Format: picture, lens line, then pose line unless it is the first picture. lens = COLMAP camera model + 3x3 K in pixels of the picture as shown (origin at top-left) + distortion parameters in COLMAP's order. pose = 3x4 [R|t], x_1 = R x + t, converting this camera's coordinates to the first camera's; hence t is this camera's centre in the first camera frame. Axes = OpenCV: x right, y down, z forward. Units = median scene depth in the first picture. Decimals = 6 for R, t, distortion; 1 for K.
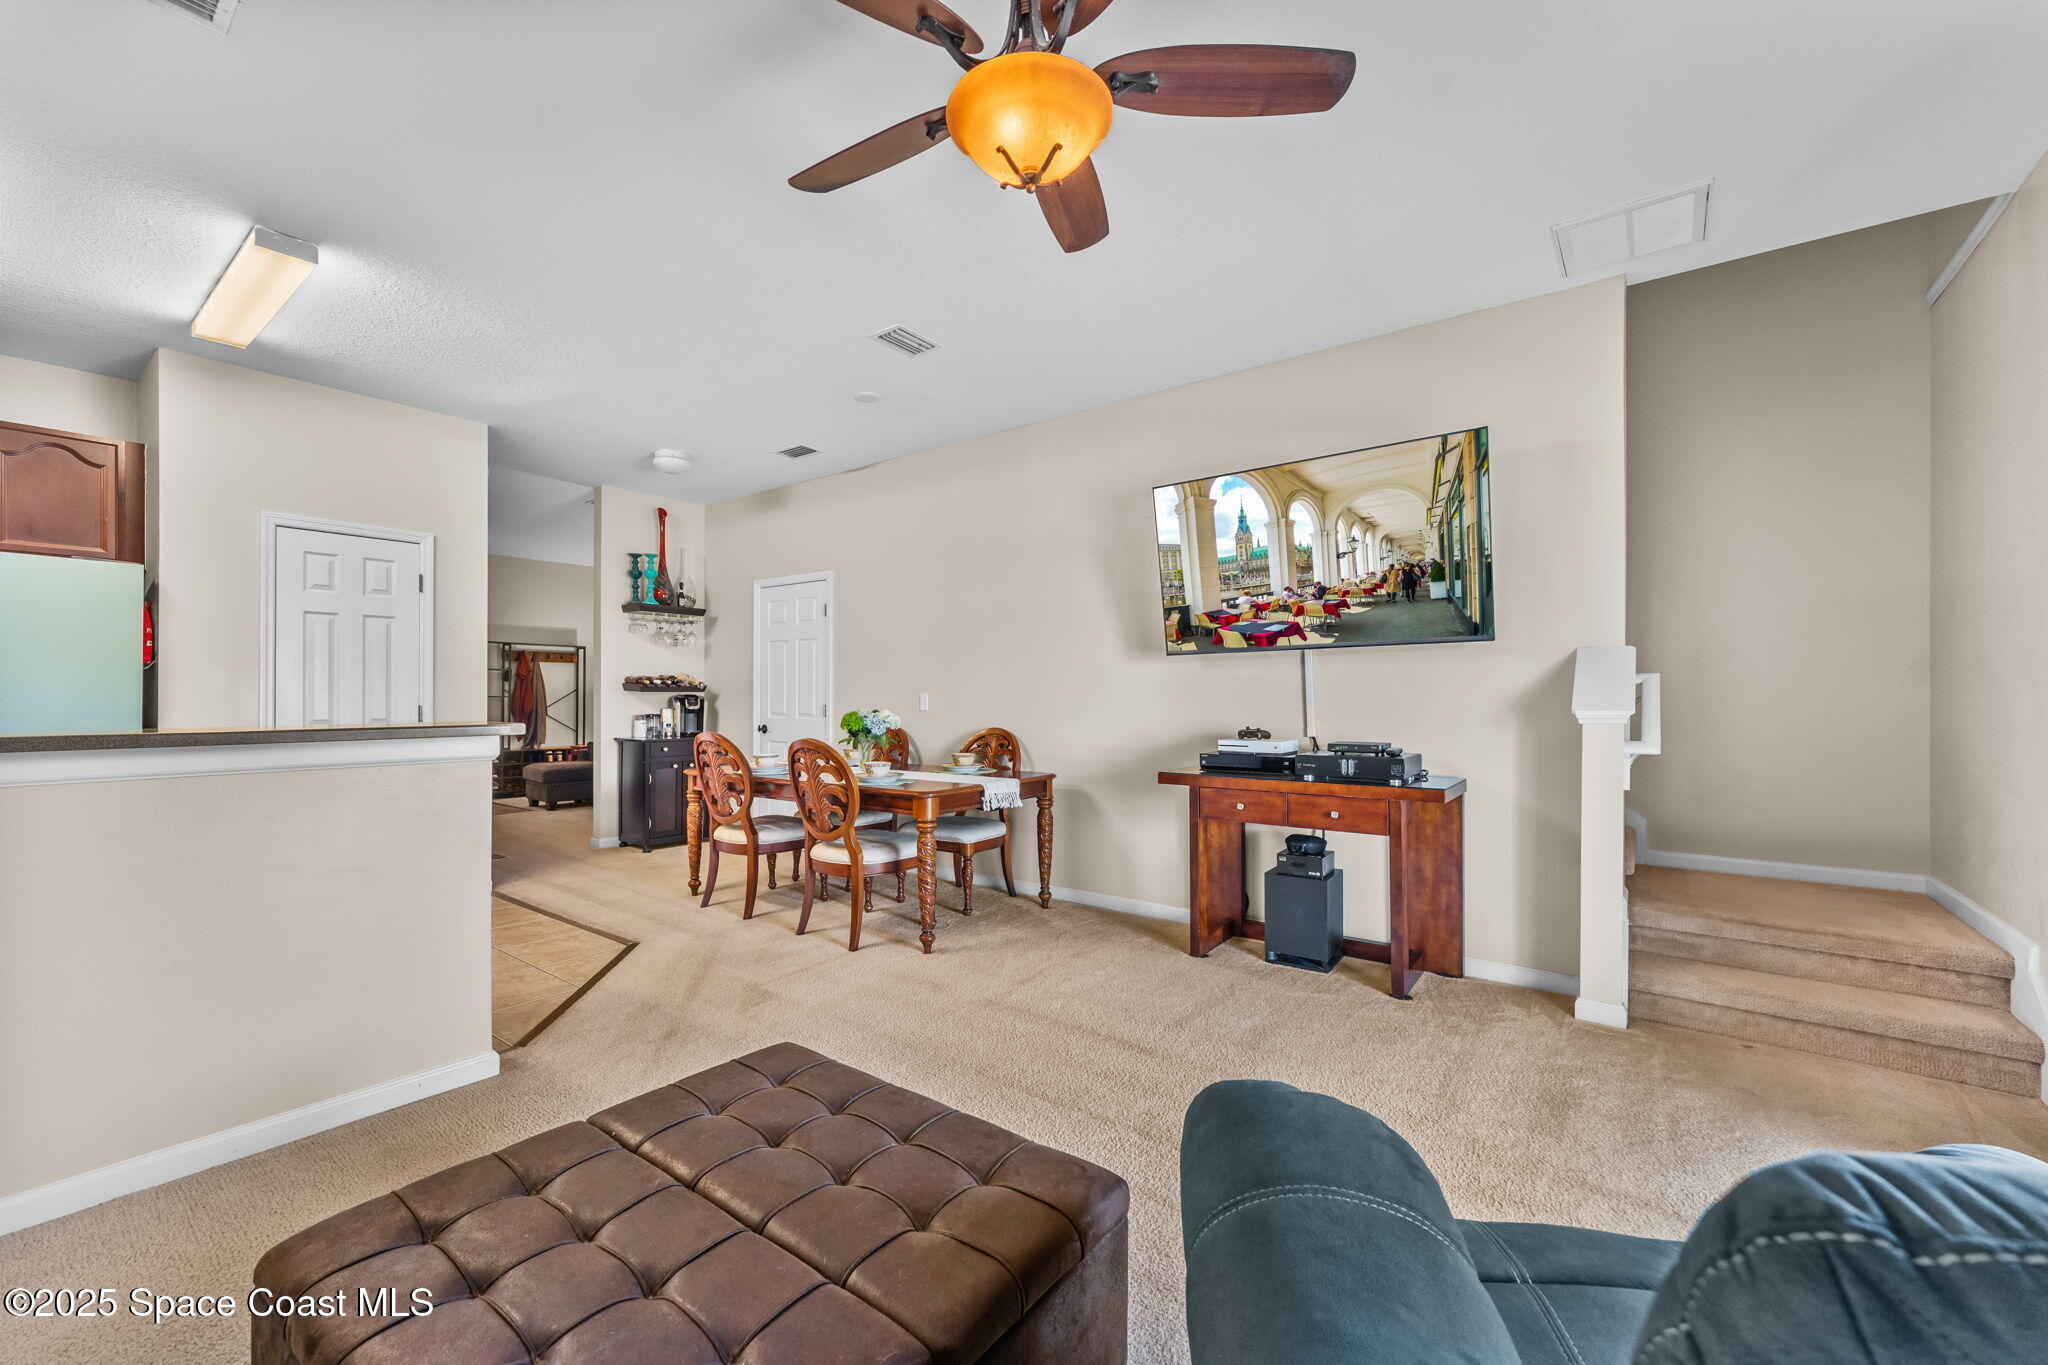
lens RADIAL K [[823.6, 0, 1031.6], [0, 823.6, 684.2], [0, 0, 1]] dist [0.002888, -0.000283]
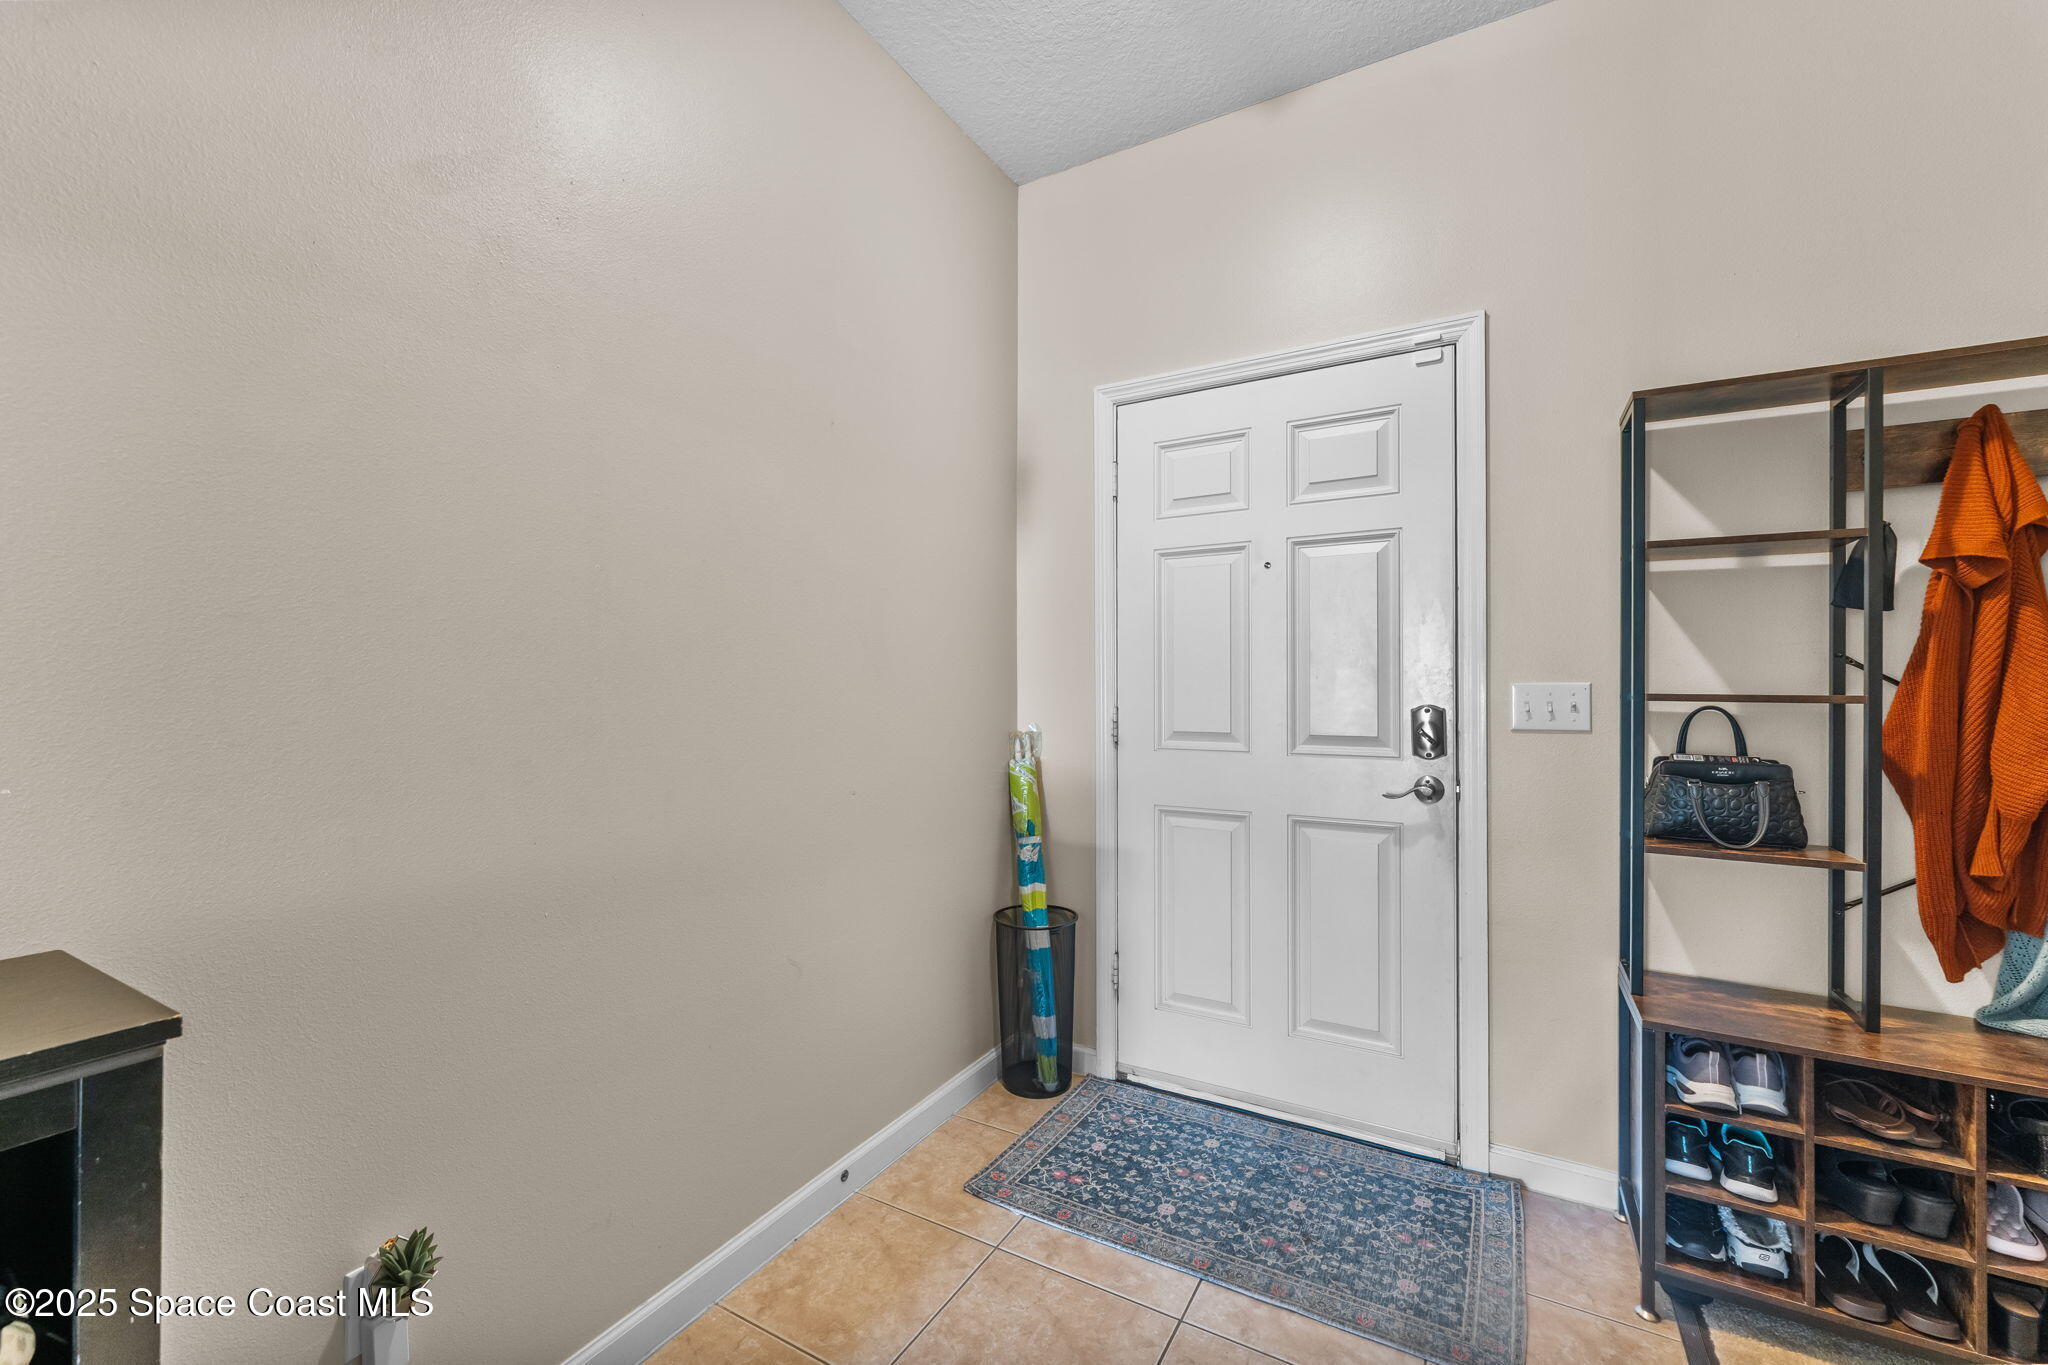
lens RADIAL K [[823.6, 0, 1031.0], [0, 823.6, 685.7], [0, 0, 1]] dist [0.002888, -0.000283]
pose [[0.132067, 0.002347, -0.991238, -0.684974], [0.008760, 0.999955, 0.003535, 0.014796], [0.991202, -0.009150, 0.132041, 1.128011]]
